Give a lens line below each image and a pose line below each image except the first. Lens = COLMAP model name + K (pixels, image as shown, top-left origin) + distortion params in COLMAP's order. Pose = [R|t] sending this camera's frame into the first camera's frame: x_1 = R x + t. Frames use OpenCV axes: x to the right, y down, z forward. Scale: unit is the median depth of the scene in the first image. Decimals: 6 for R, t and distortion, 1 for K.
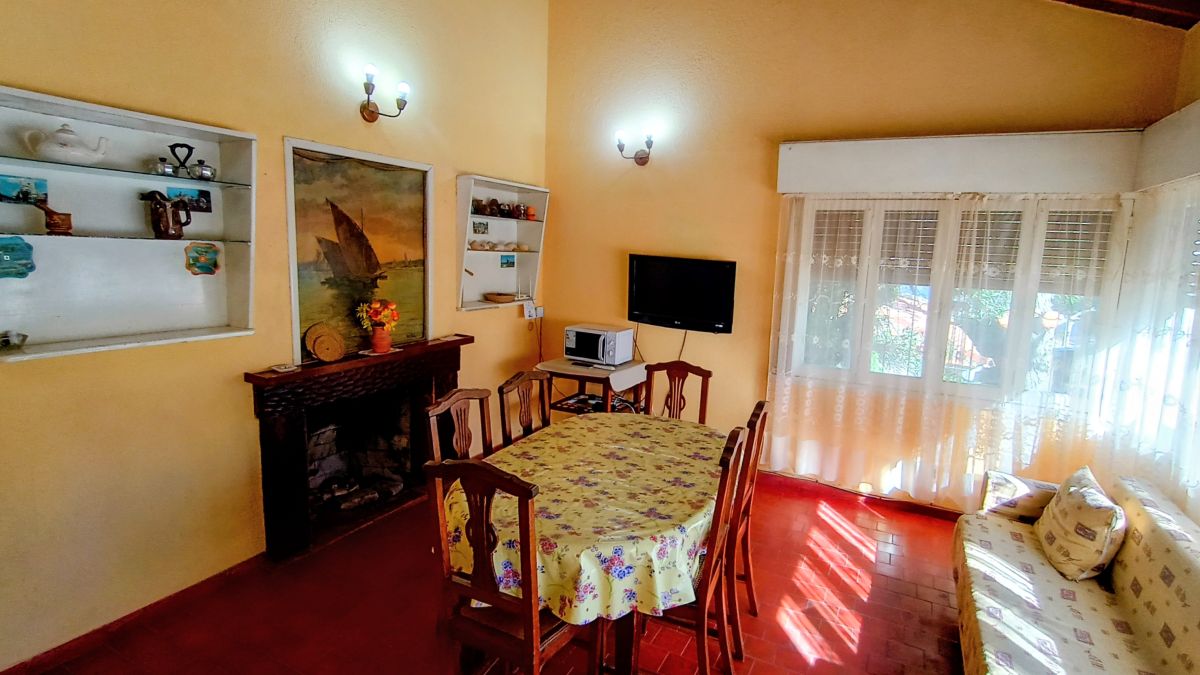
lens RADIAL K [[598.2, 0, 603.9], [0, 598.2, 321.7], [0, 0, 1]] dist [-0.000774, -0.000390]
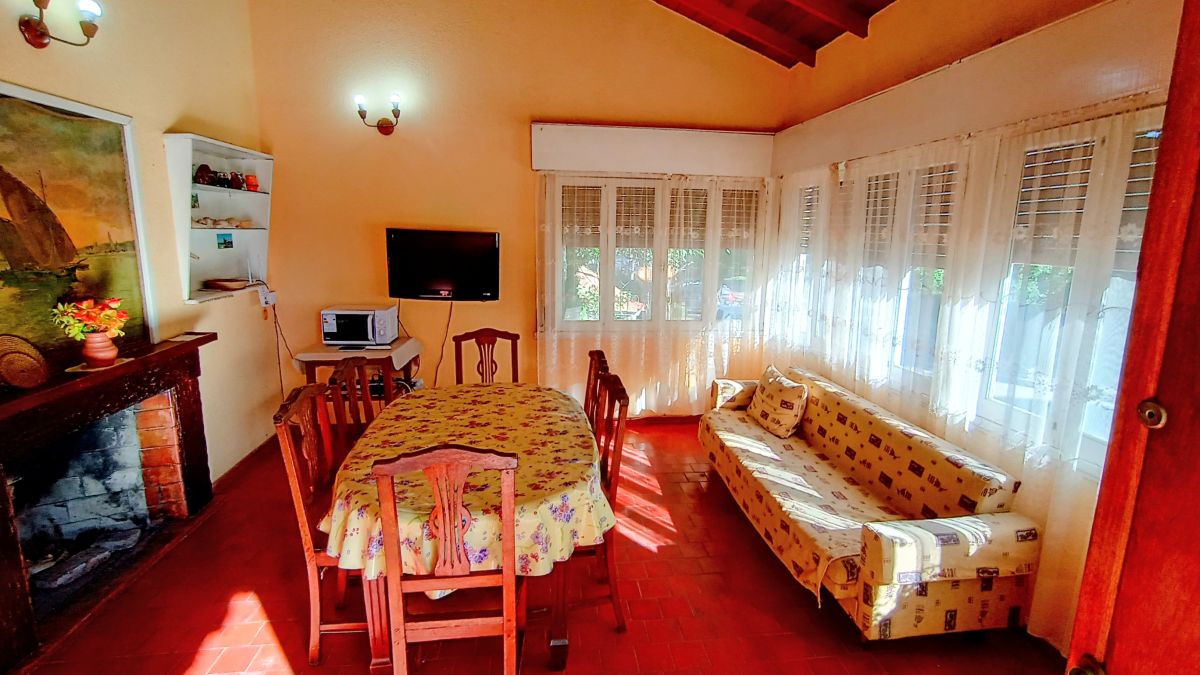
lens RADIAL K [[559.7, 0, 608.1], [0, 559.7, 326.5], [0, 0, 1]] dist [-0.001945, 0.000050]
pose [[0.825655, -0.119910, 0.551286, -0.238311], [0.086469, 0.992503, 0.086375, -0.004115], [-0.557510, -0.023647, 0.829833, 0.064712]]
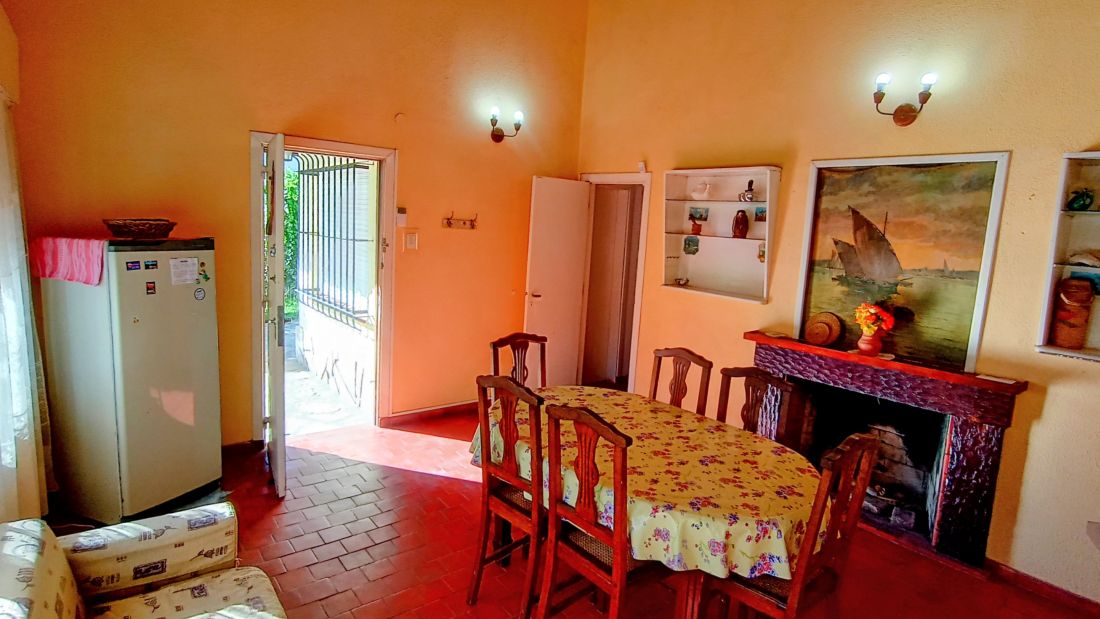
lens RADIAL K [[565.4, 0, 557.1], [0, 565.4, 300.5], [0, 0, 1]] dist [0.001170, -0.000272]
pose [[-0.407627, 0.062893, -0.910980, 0.720829], [-0.187213, 0.970678, 0.150785, -0.085974], [0.893751, 0.232011, -0.383900, 0.918170]]
